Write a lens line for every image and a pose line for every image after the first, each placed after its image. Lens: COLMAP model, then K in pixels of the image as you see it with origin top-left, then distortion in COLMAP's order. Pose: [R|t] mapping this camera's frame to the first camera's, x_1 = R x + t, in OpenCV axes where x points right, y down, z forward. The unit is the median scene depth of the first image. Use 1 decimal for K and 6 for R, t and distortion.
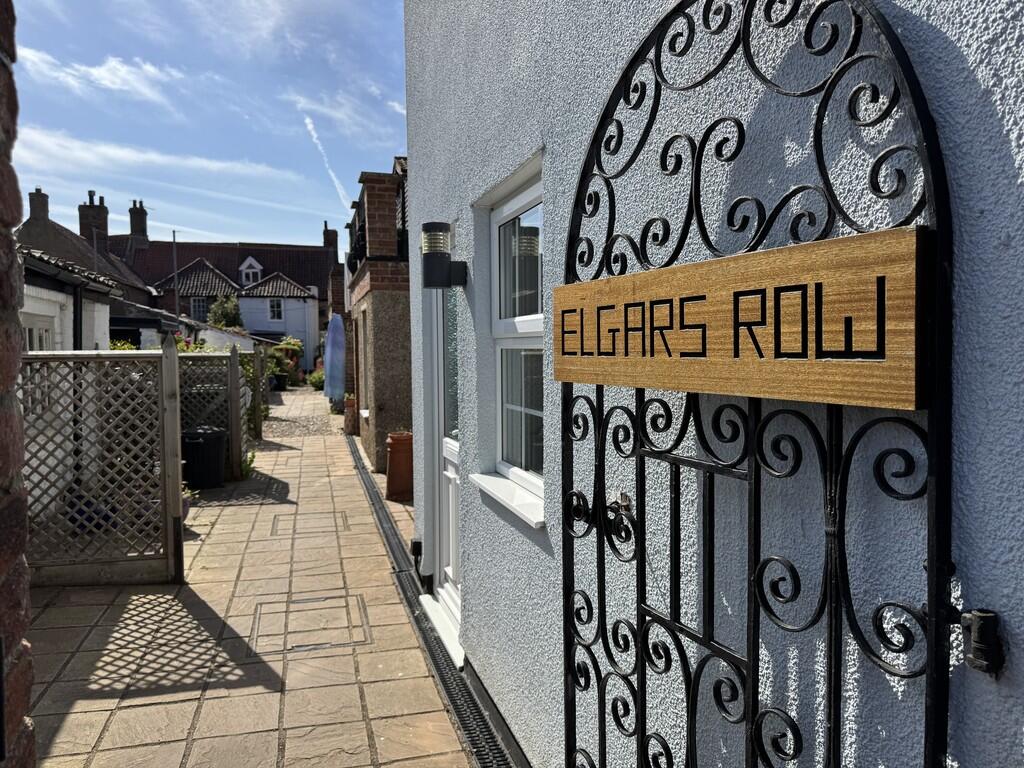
lens RADIAL K [[724.1, 0, 510.3], [0, 724.1, 383.3], [0, 0, 1]] dist [-0.001485, -0.000590]
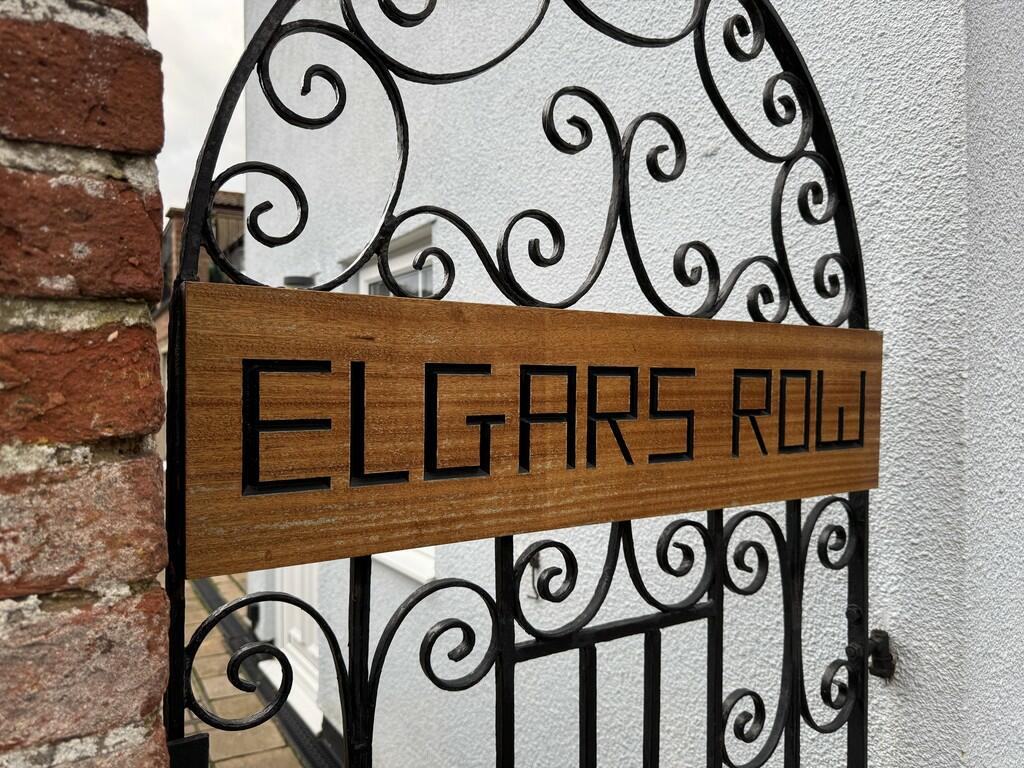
lens RADIAL K [[724.1, 0, 512.0], [0, 724.1, 381.5], [0, 0, 1]] dist [-0.001485, -0.000590]
pose [[-0.122245, -0.006925, 0.992476, -0.404686], [0.033576, 0.999374, 0.011109, -0.129585], [-0.991932, 0.034682, -0.121936, 1.324025]]
